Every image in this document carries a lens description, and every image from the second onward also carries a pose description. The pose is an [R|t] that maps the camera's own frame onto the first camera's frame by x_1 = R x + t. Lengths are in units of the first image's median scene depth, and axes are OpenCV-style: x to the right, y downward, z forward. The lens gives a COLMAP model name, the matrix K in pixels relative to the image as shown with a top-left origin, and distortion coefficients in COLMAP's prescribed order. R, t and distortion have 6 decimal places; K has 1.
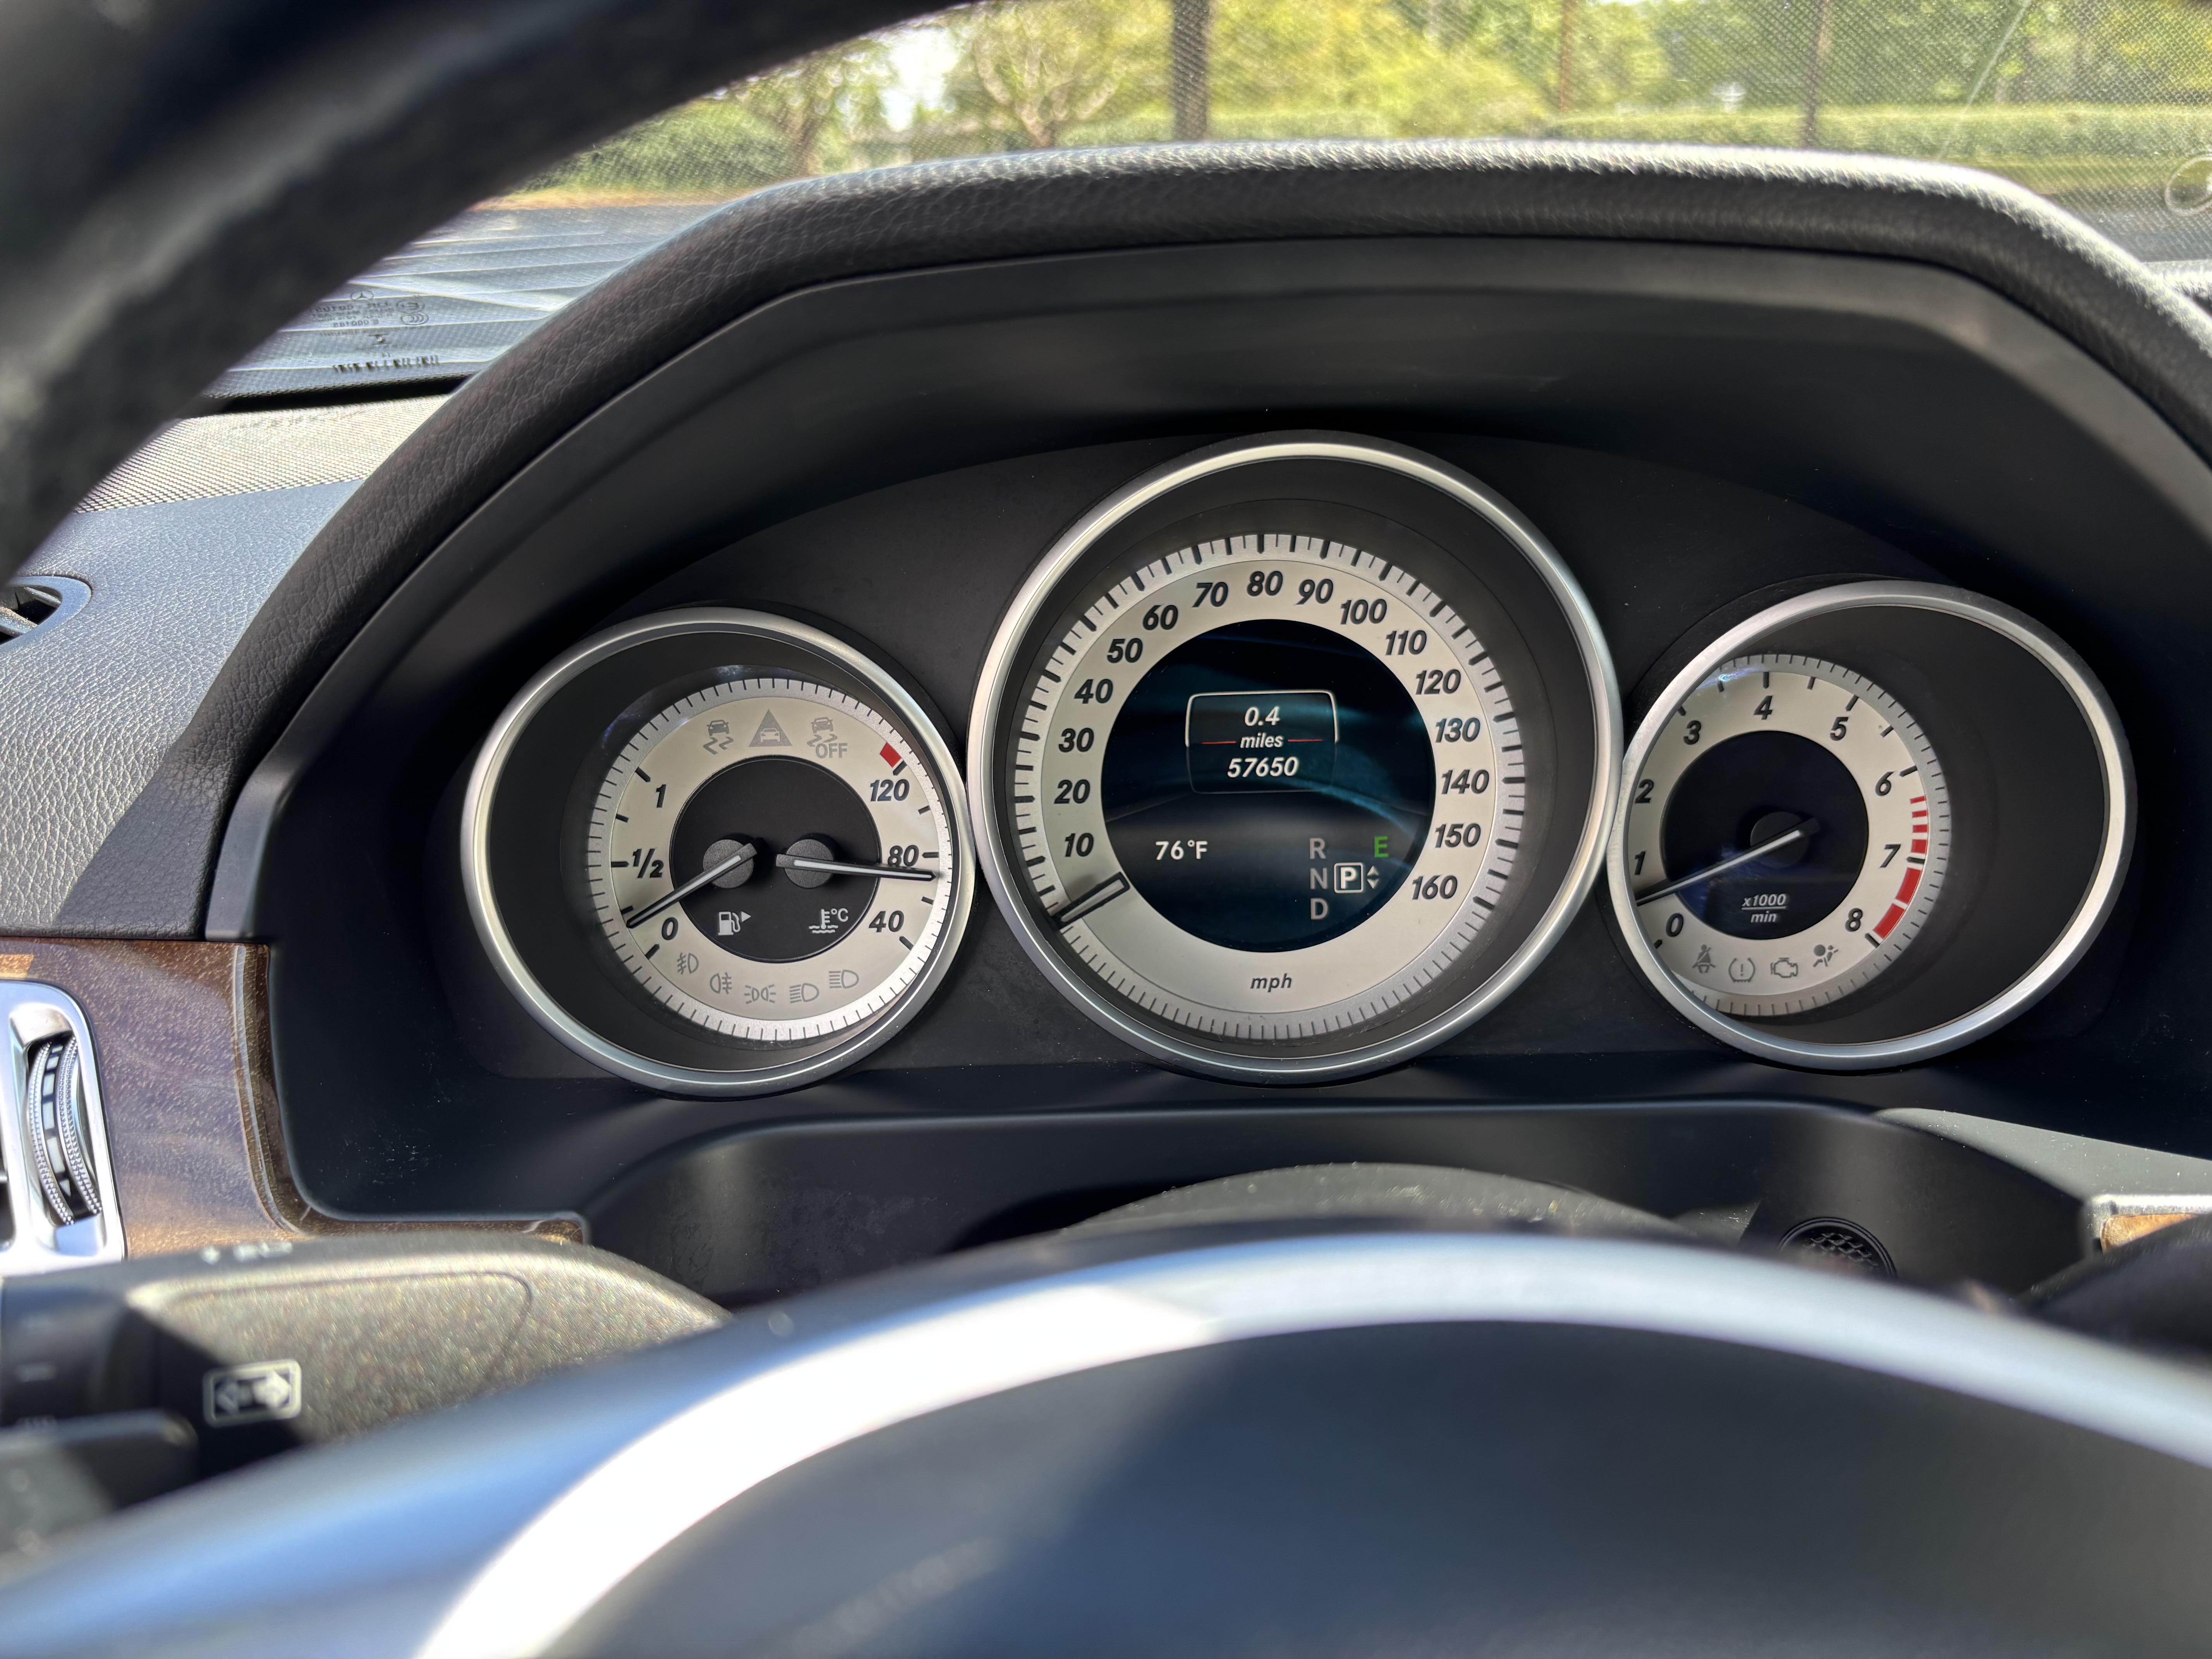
lens RADIAL K [[1674.5, 0, 1091.1], [0, 1674.5, 807.3], [0, 0, 1]] dist [0.031707, -0.049791]
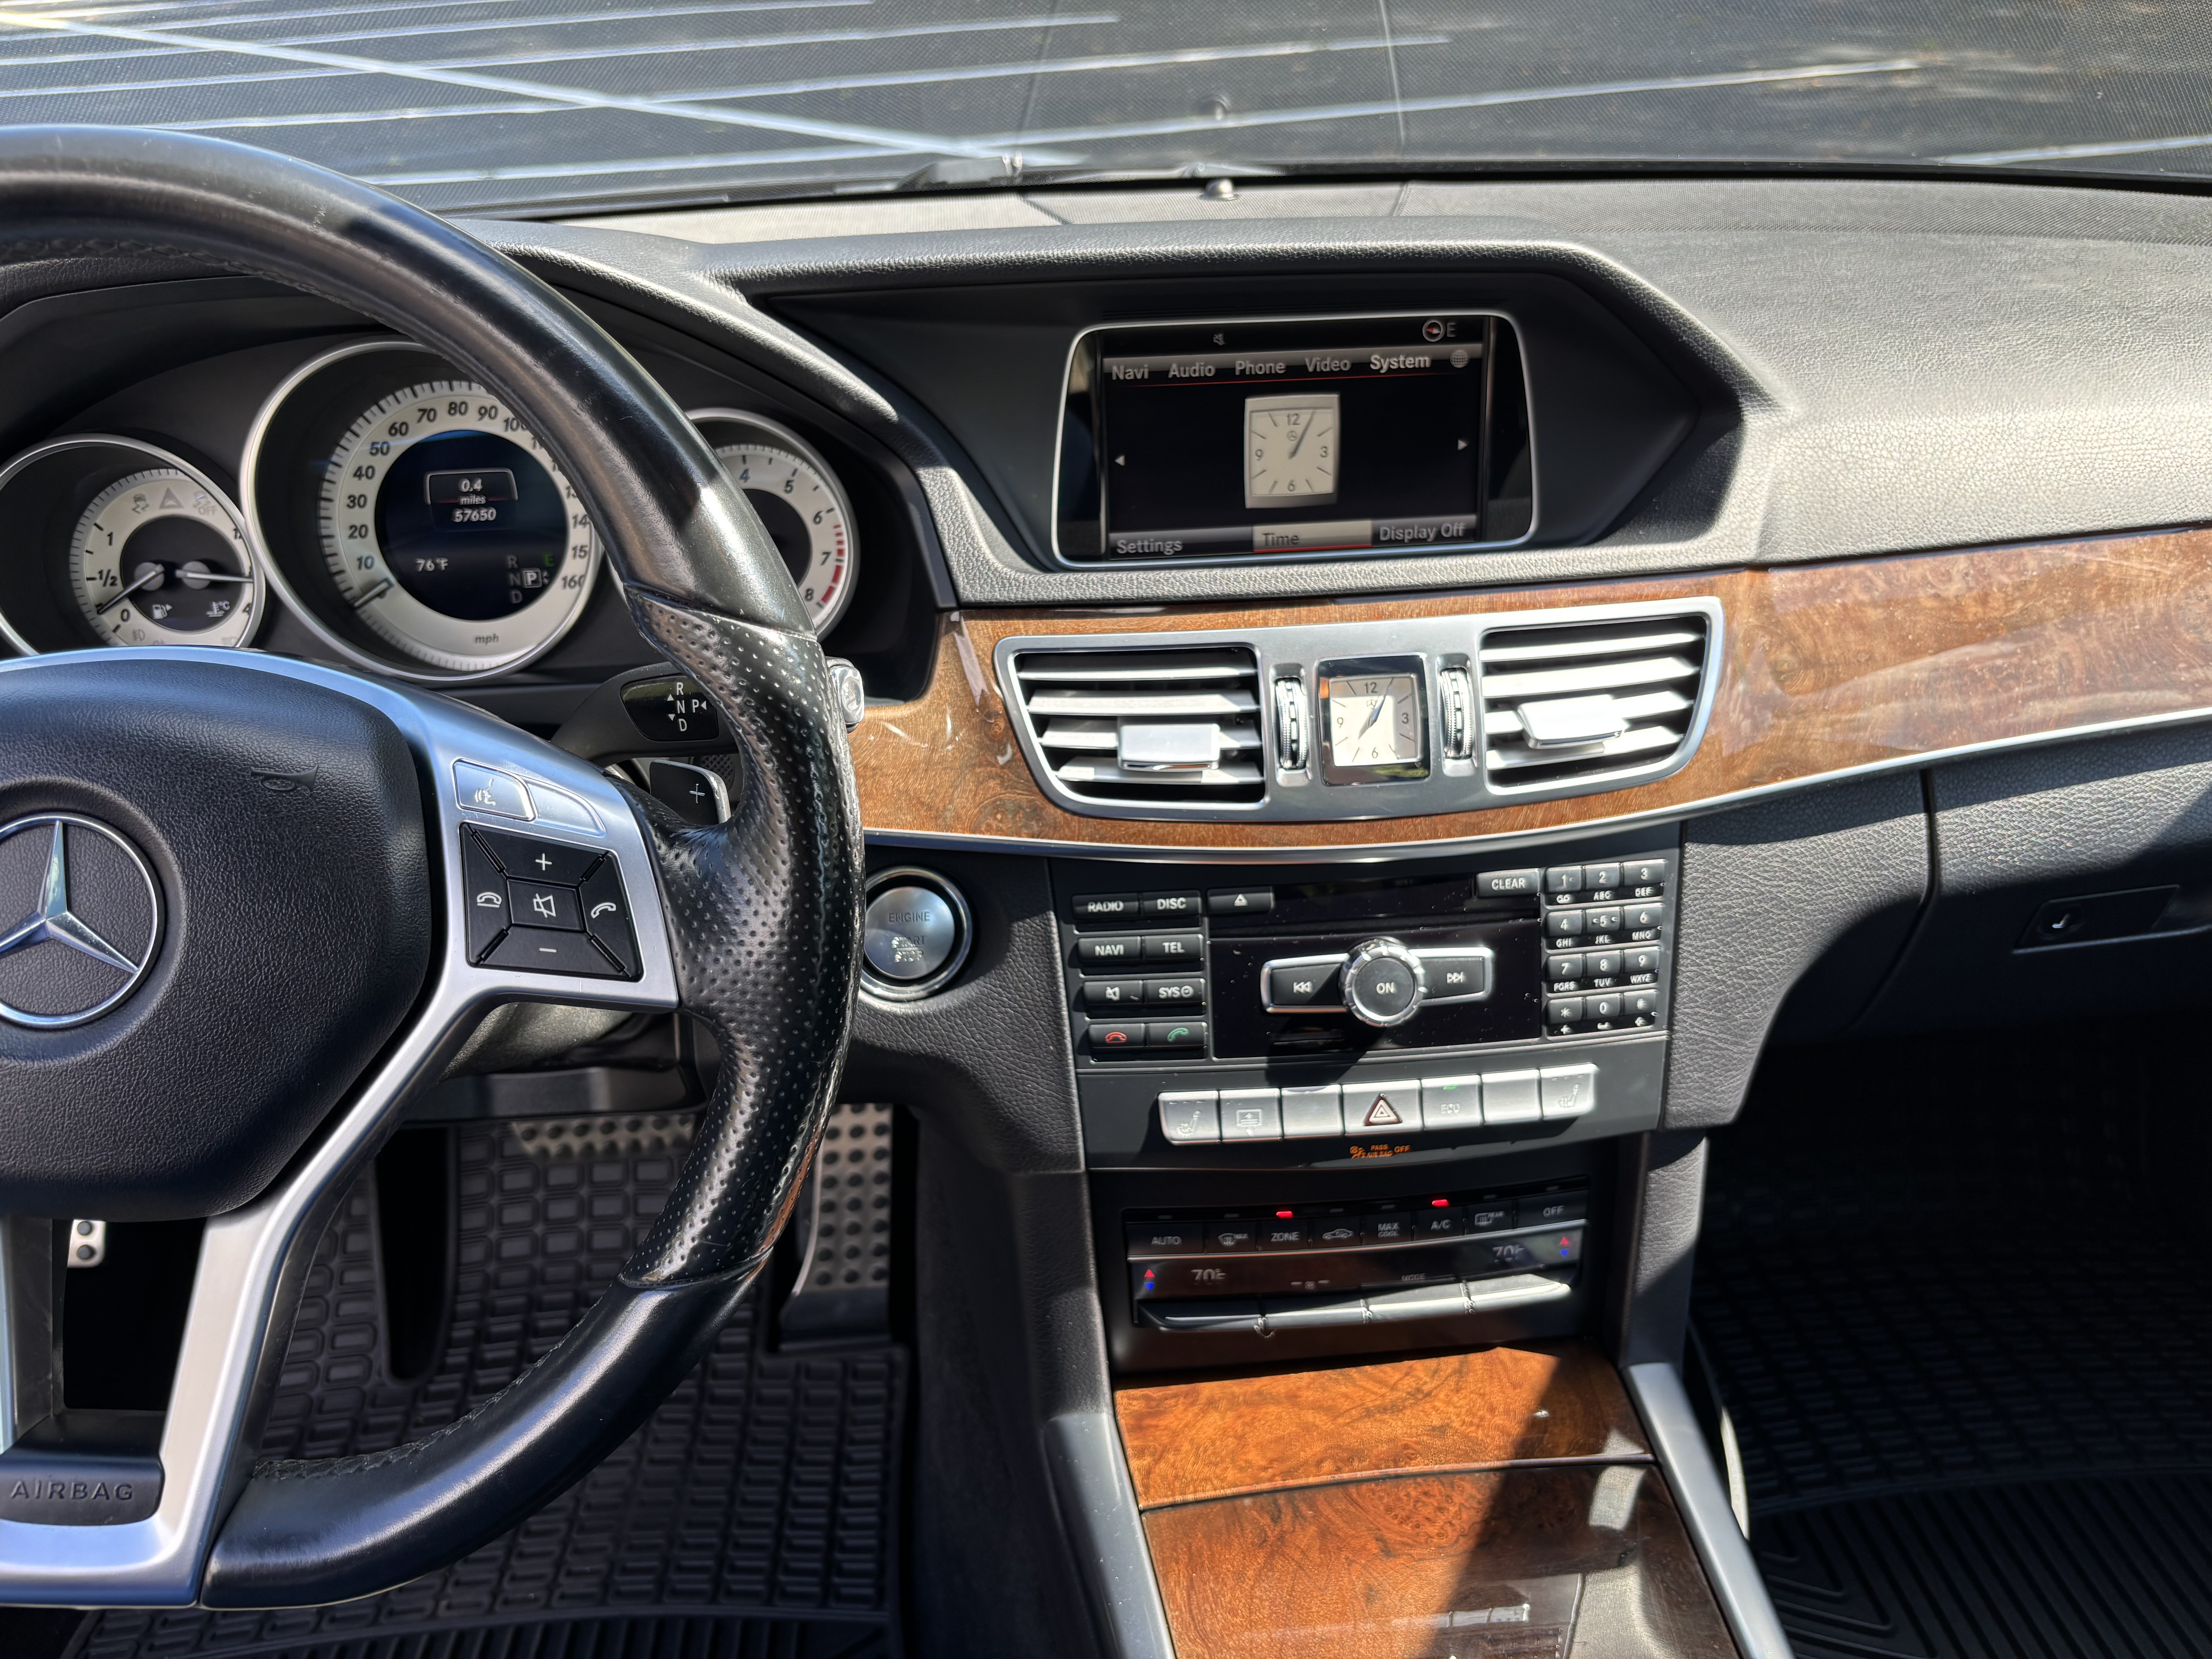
lens RADIAL K [[1674.5, 0, 1114.3], [0, 1674.5, 816.5], [0, 0, 1]] dist [0.031707, -0.049791]
pose [[0.997404, -0.033911, 0.063528, 0.661170], [0.024957, 0.990288, 0.136774, 0.065538], [-0.067549, -0.134834, 0.988563, -0.841040]]
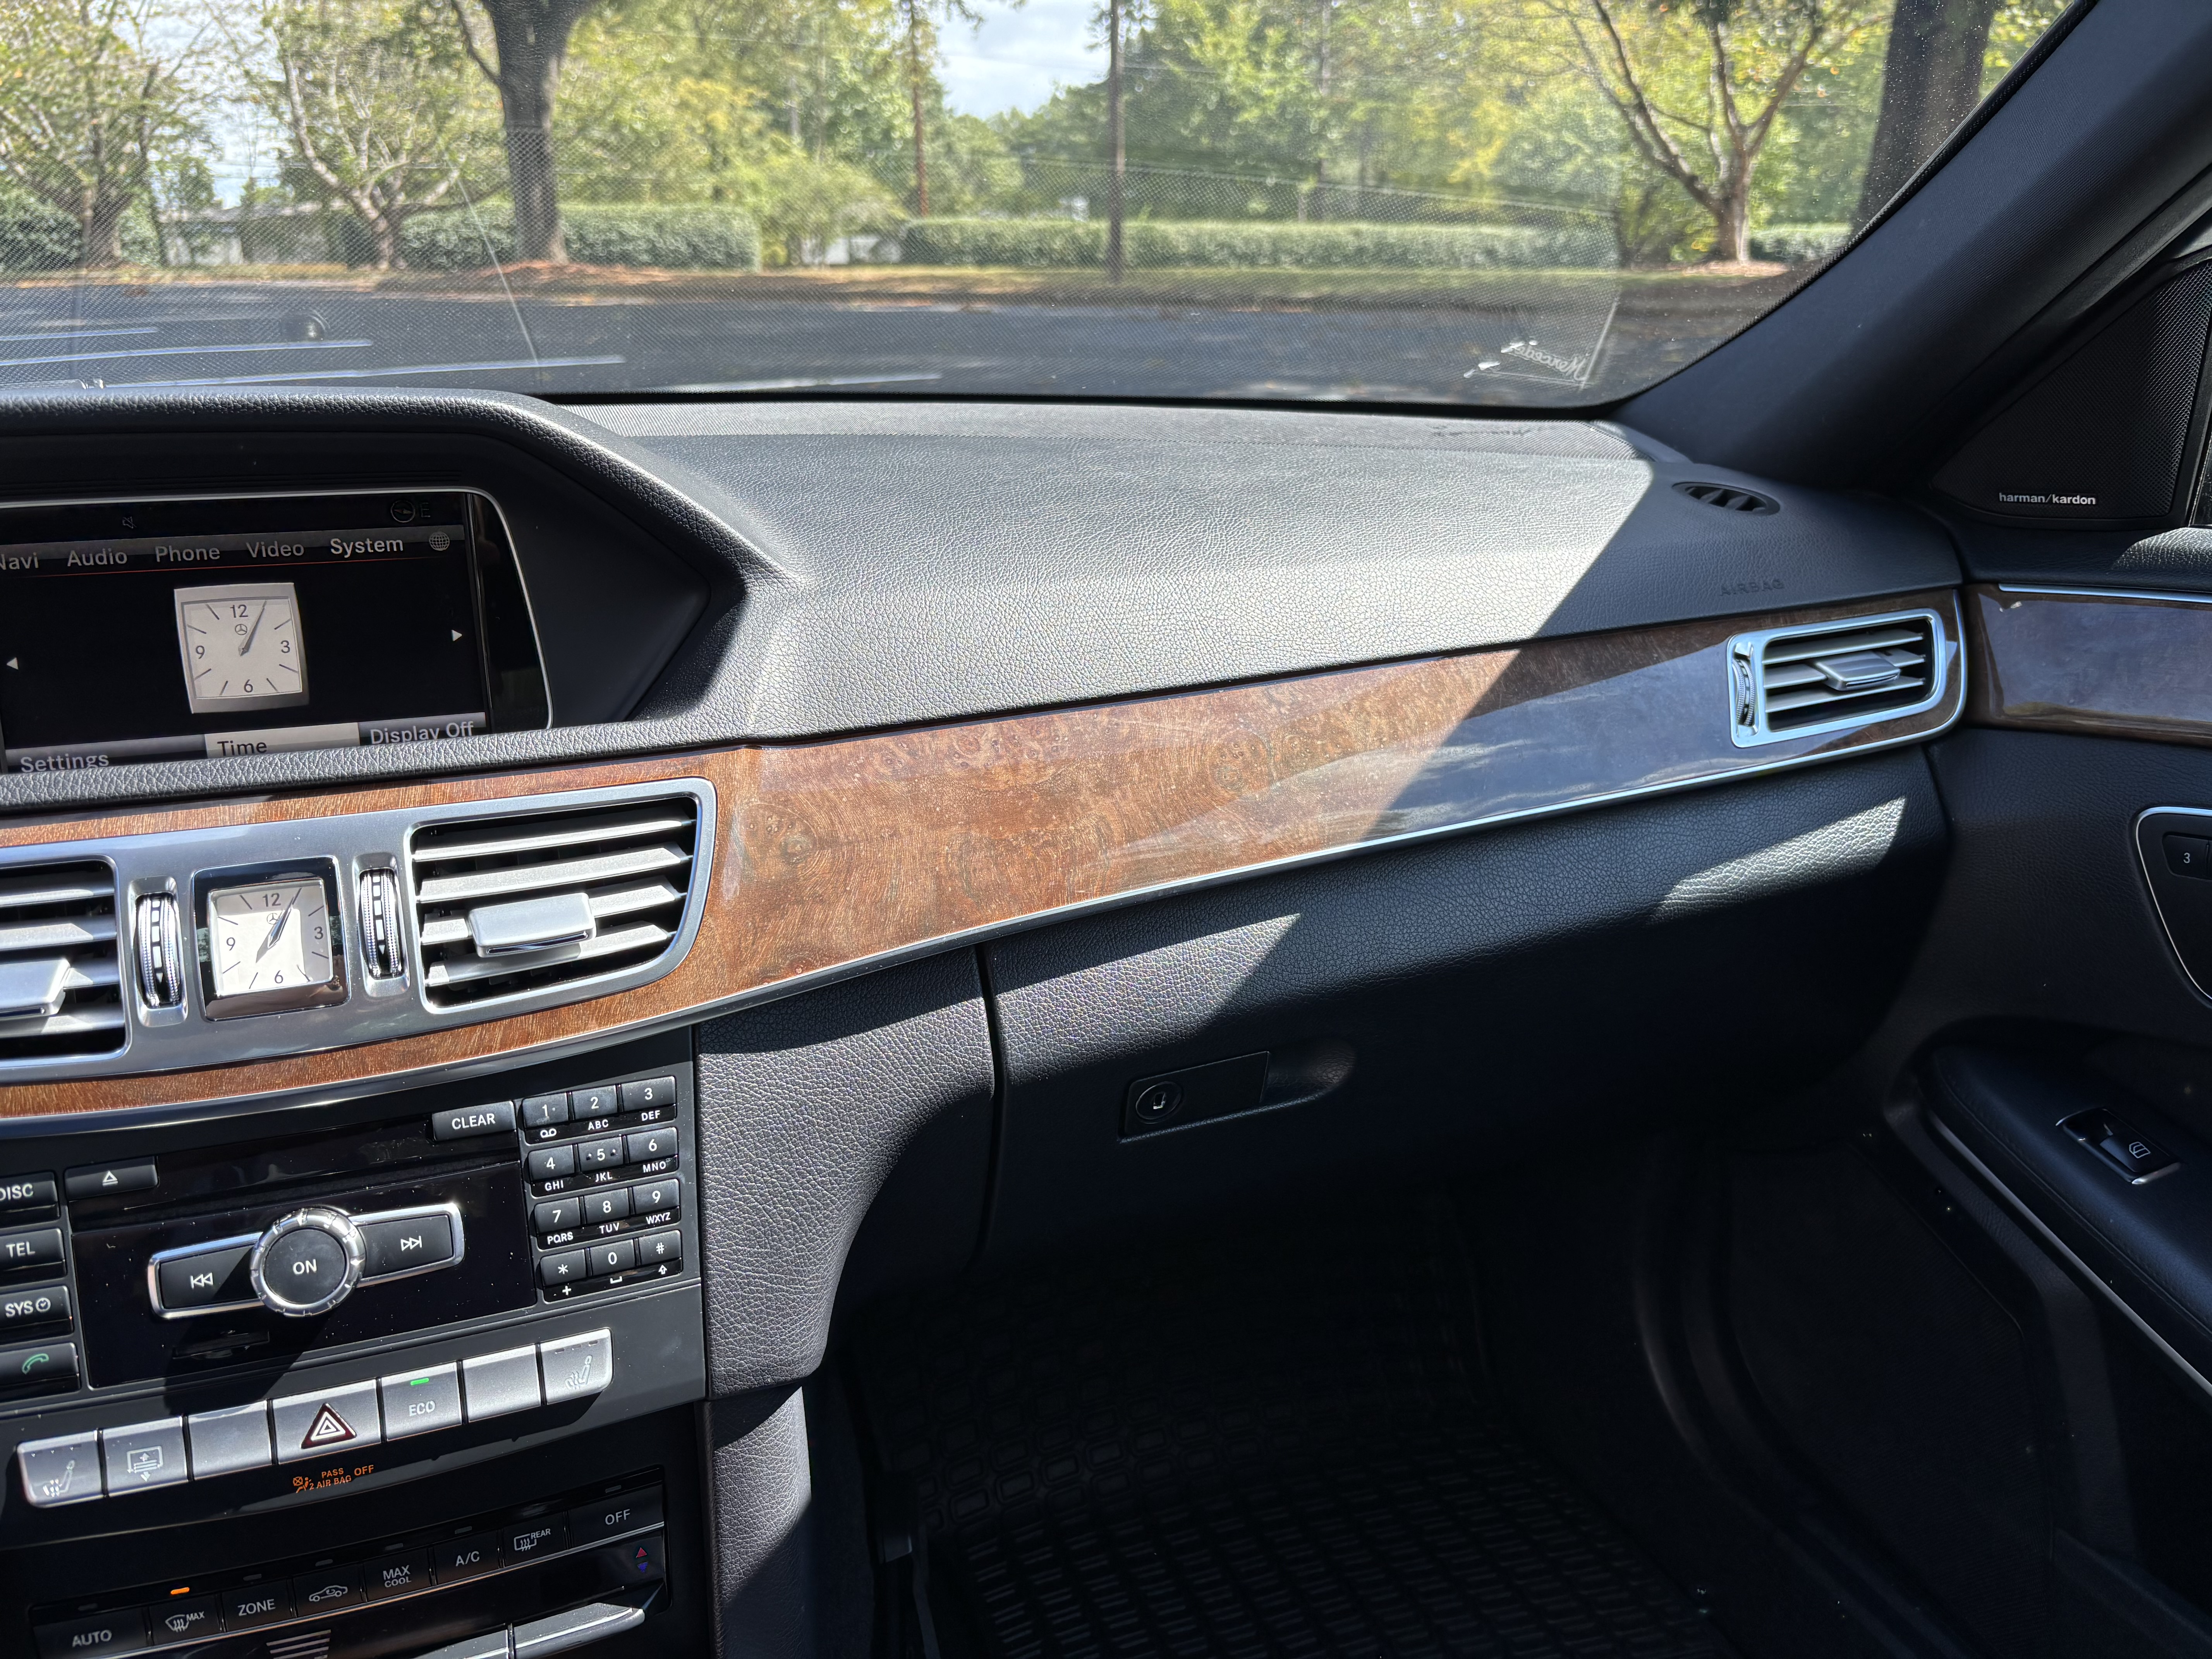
lens RADIAL K [[1674.5, 0, 1121.8], [0, 1674.5, 832.9], [0, 0, 1]] dist [0.031707, -0.049791]
pose [[0.945169, -0.085857, 0.315094, 1.208726], [0.097013, 0.995085, -0.019864, 0.200436], [-0.311840, 0.049343, 0.948853, -0.750962]]
